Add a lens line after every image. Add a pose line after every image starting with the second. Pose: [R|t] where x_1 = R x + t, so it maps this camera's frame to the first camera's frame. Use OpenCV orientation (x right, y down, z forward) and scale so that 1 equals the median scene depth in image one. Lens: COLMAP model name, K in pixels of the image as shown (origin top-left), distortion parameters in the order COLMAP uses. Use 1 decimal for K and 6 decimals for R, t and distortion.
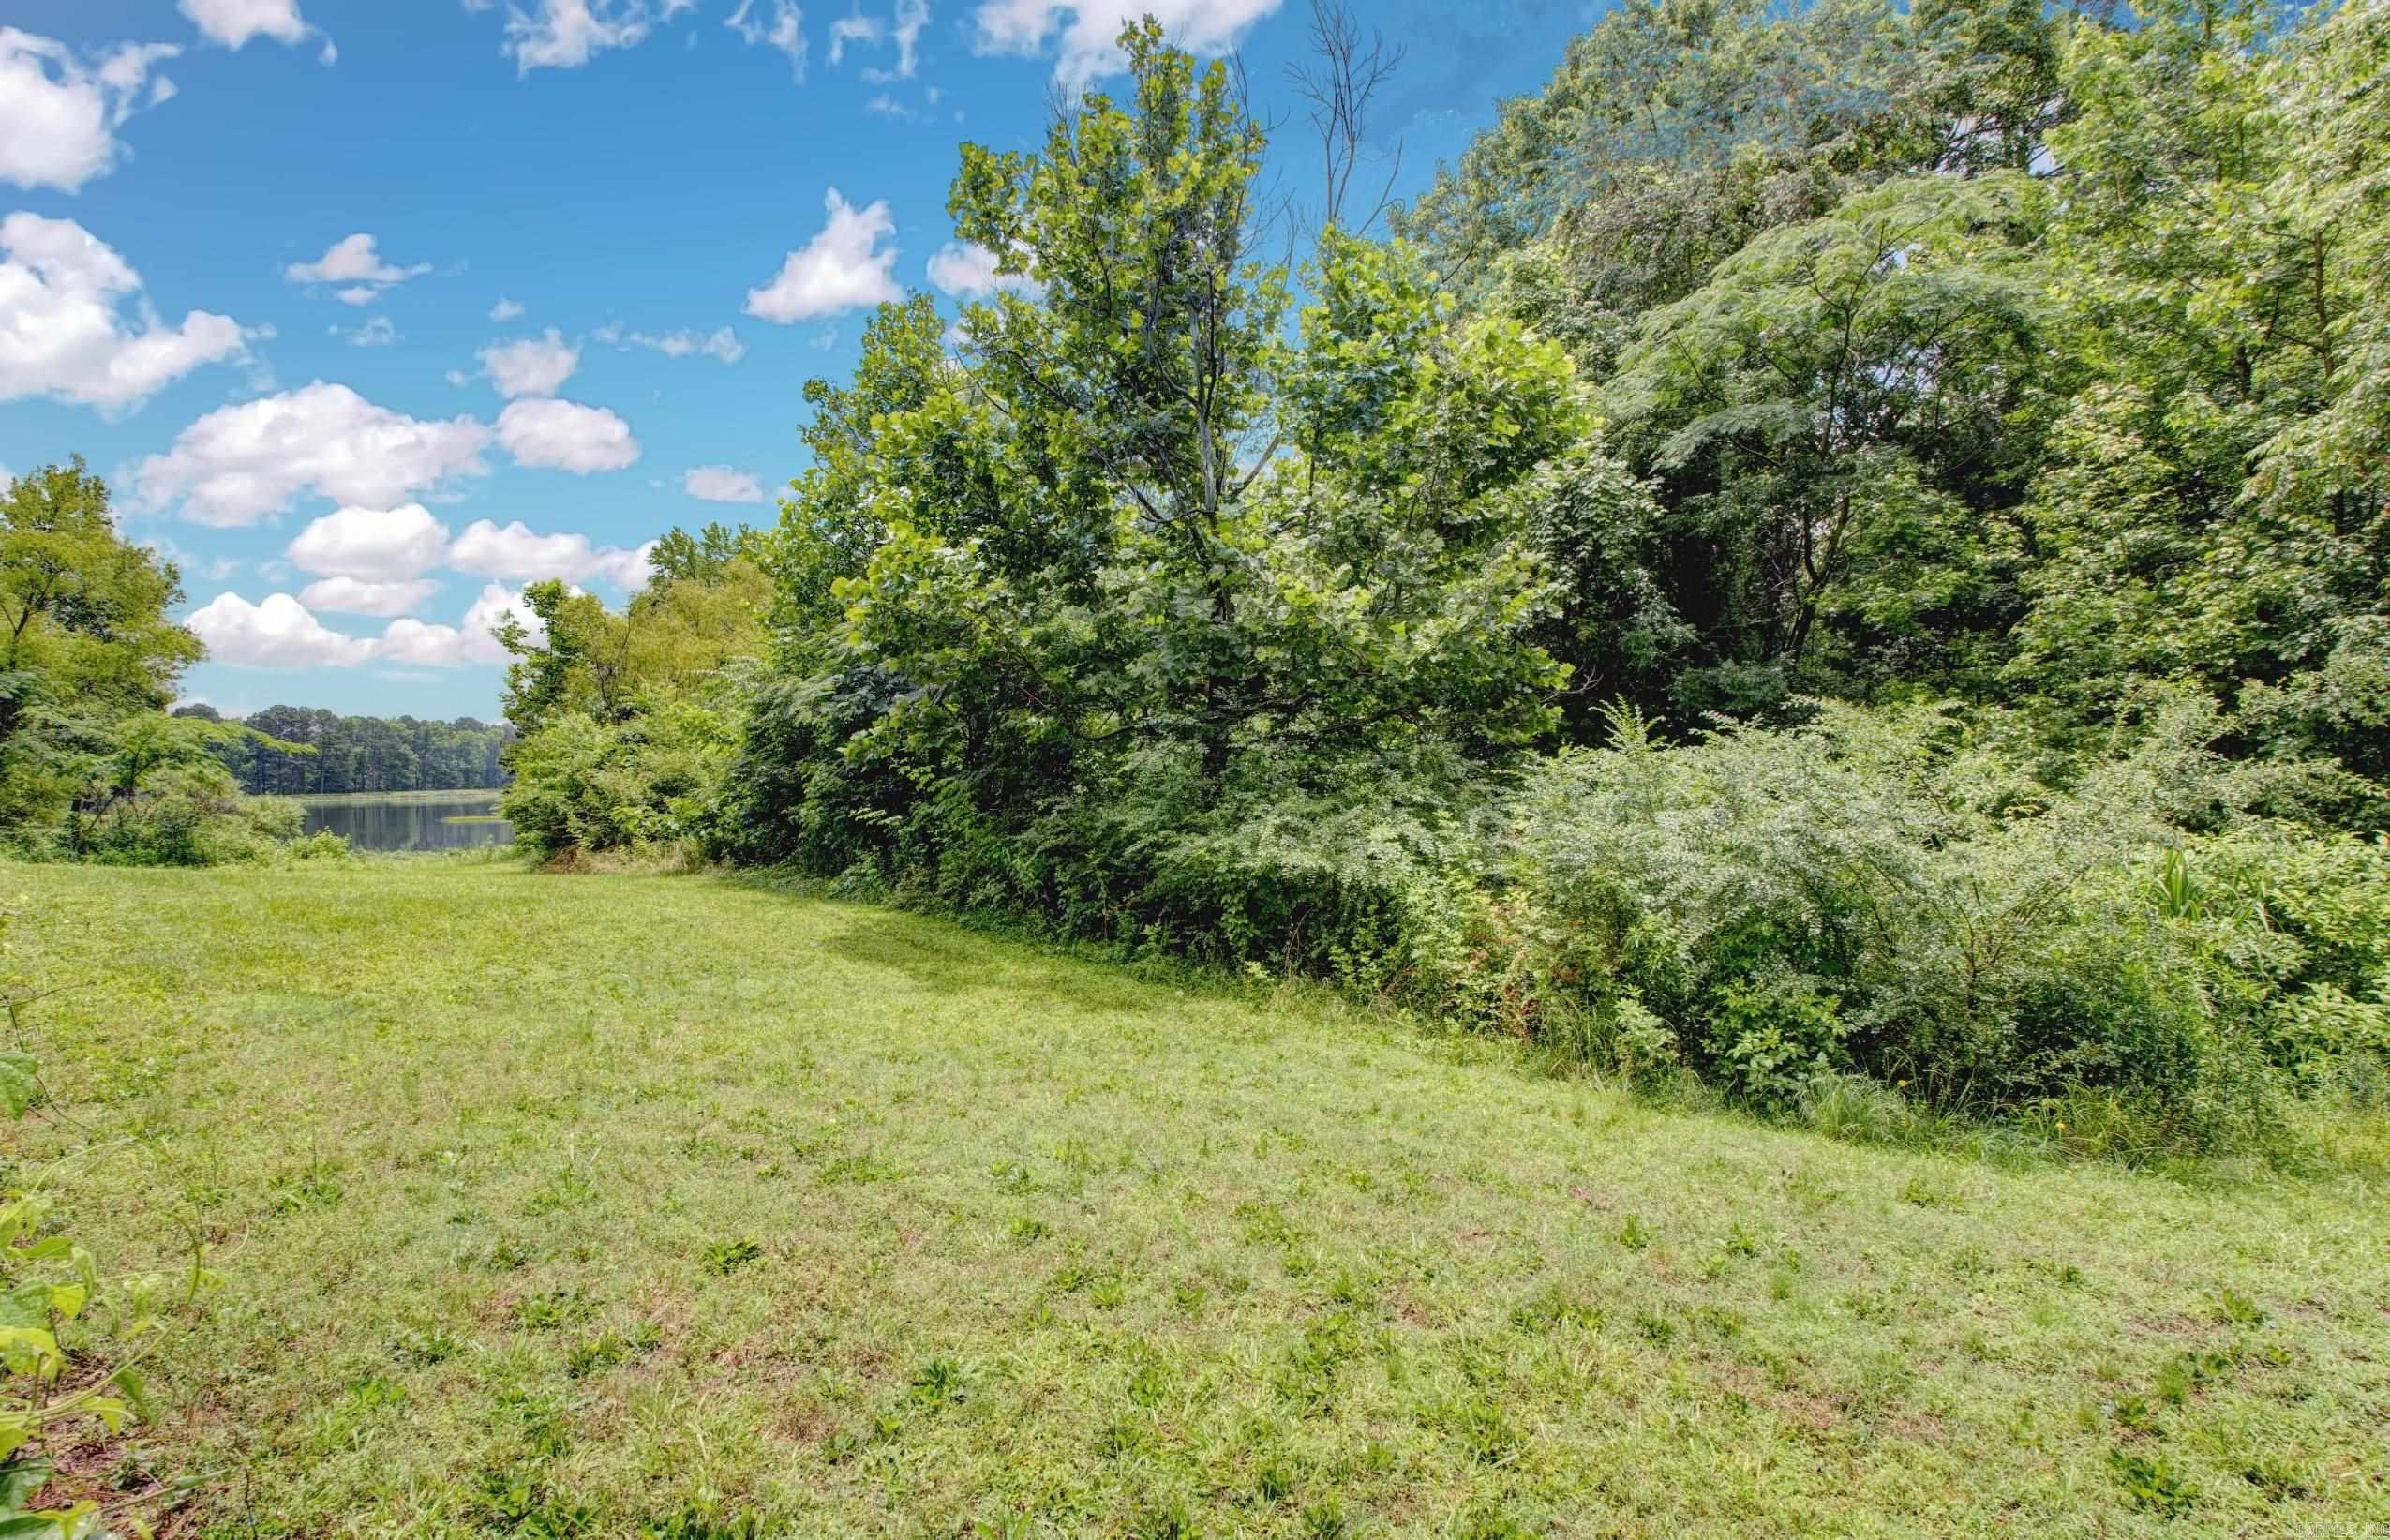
lens RADIAL K [[1132.3, 0, 1188.5], [0, 1132.3, 762.7], [0, 0, 1]] dist [0.017584, -0.030871]
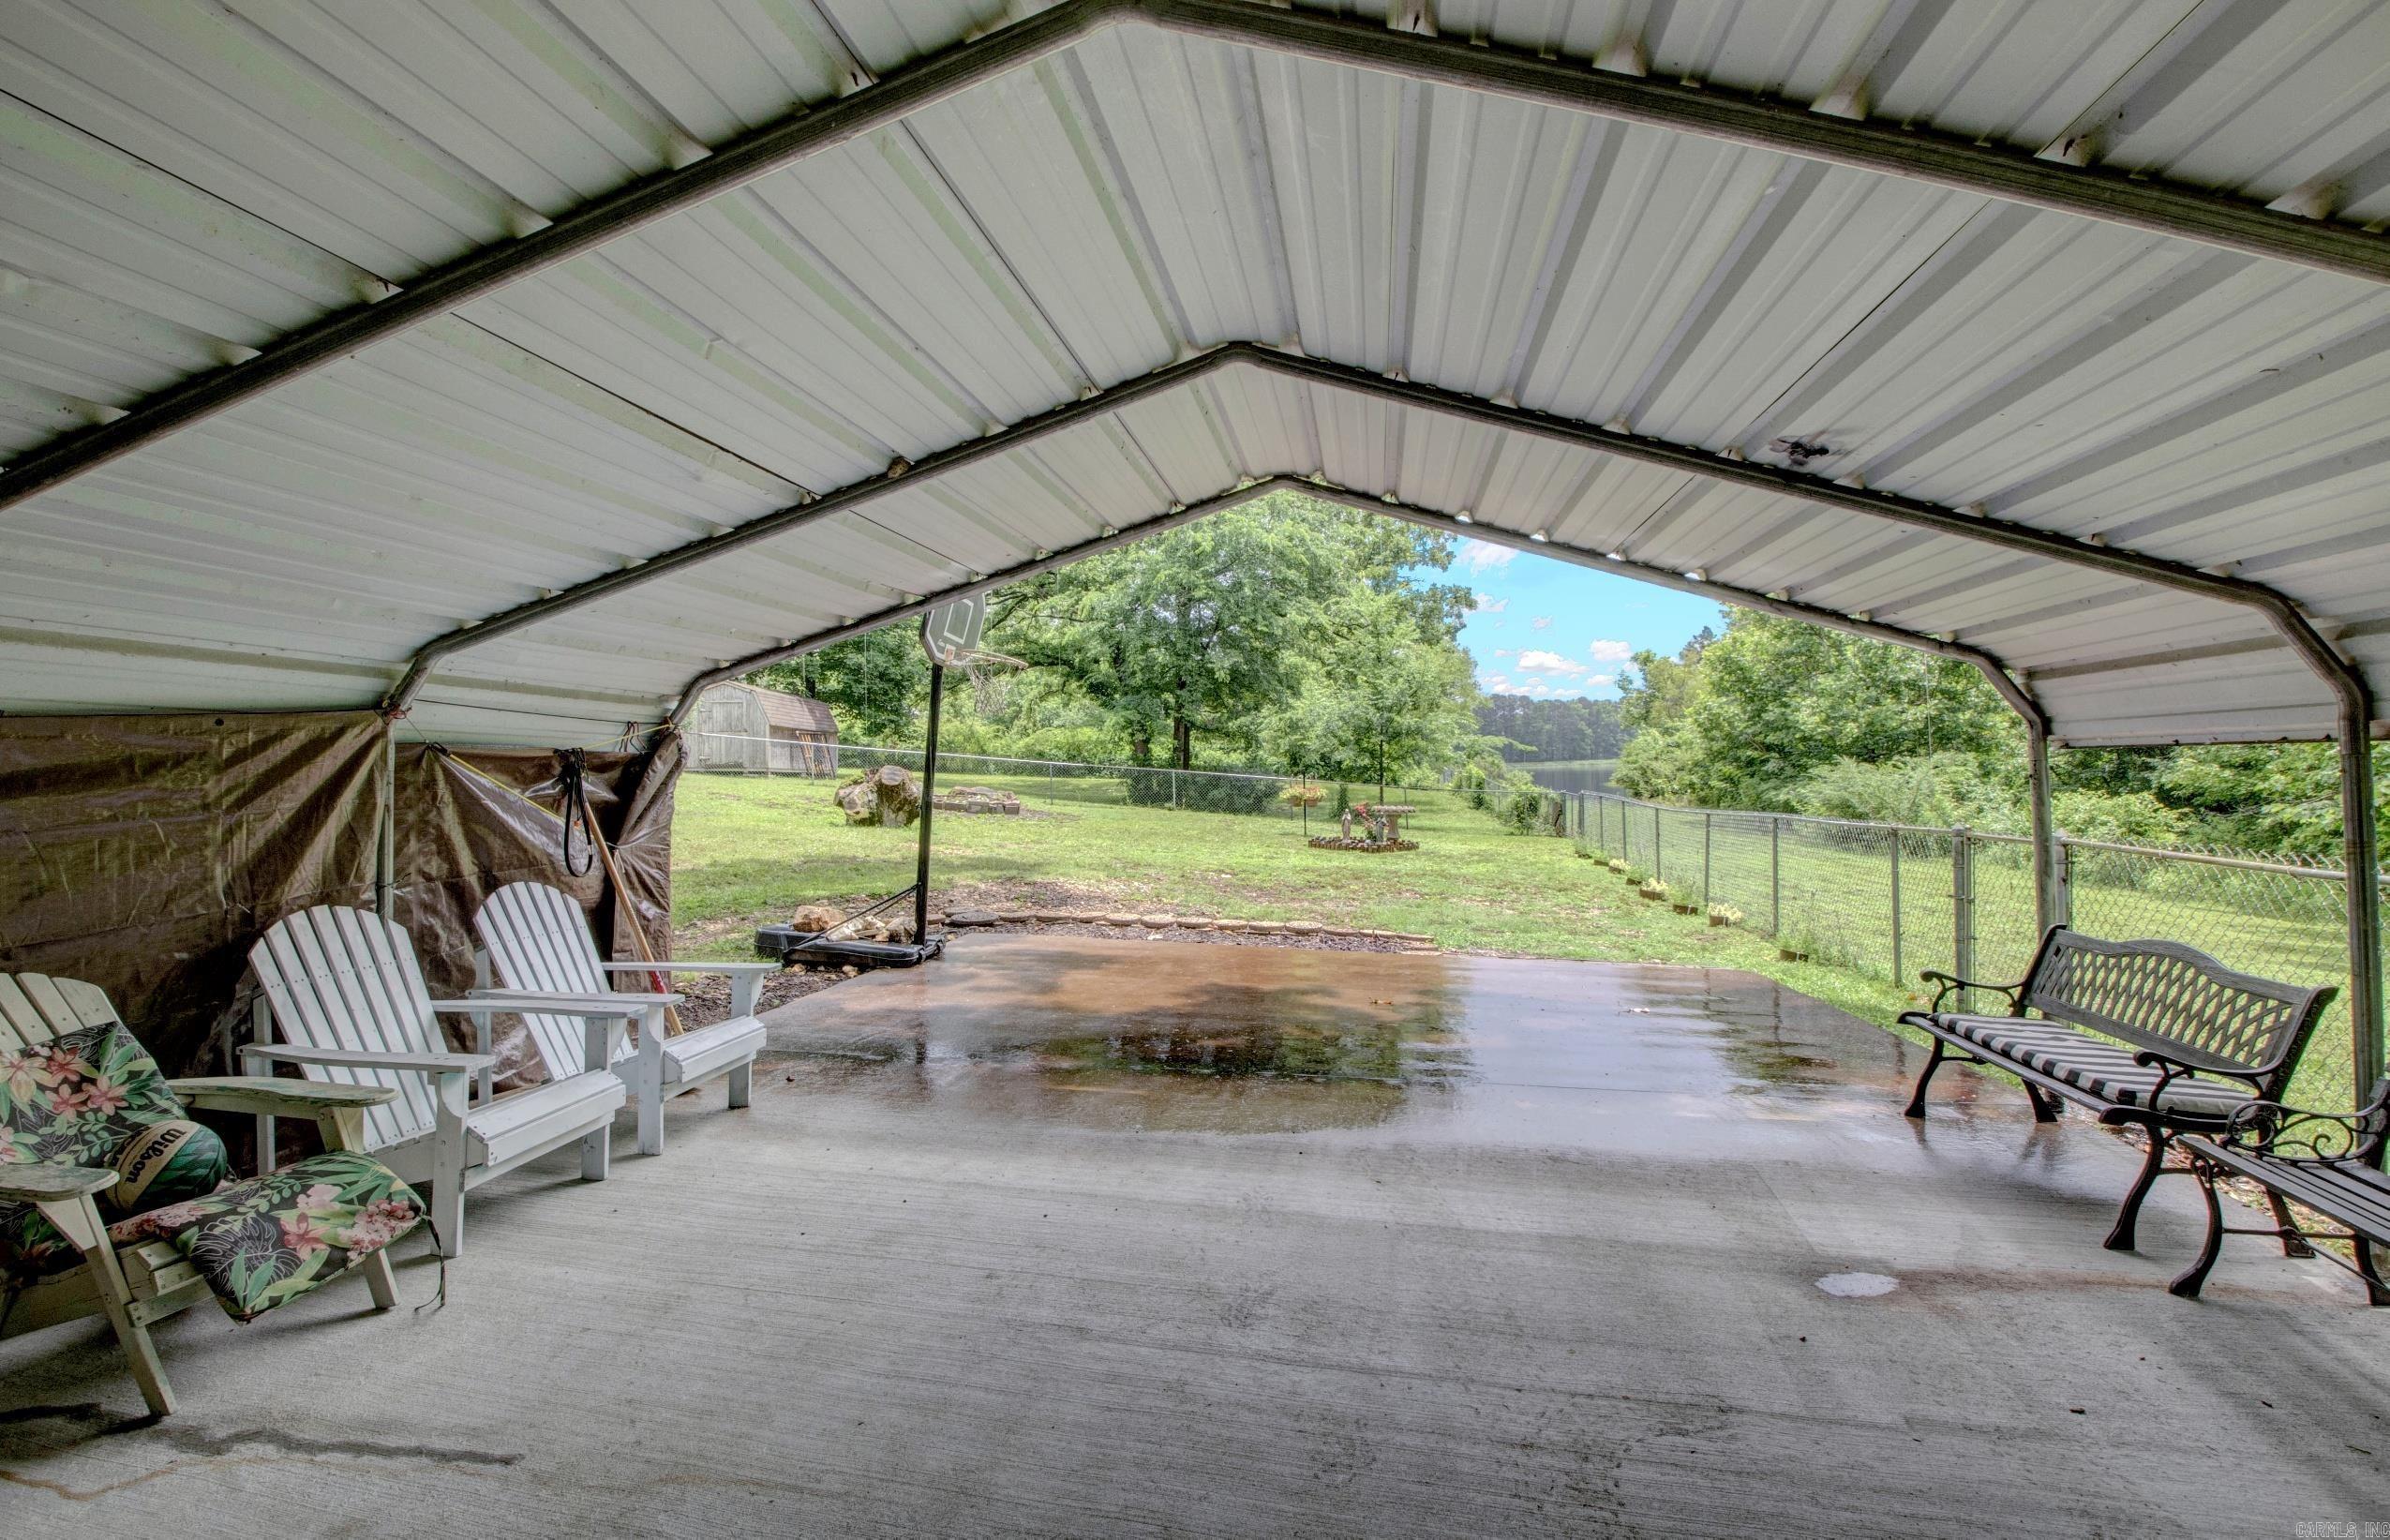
lens RADIAL K [[1132.3, 0, 1188.5], [0, 1132.3, 762.7], [0, 0, 1]] dist [0.017584, -0.030871]
pose [[0.589835, 0.009019, -0.807474, 0.091100], [0.012900, 0.999705, 0.020589, -0.006195], [0.807421, -0.022560, 0.589544, -0.126509]]
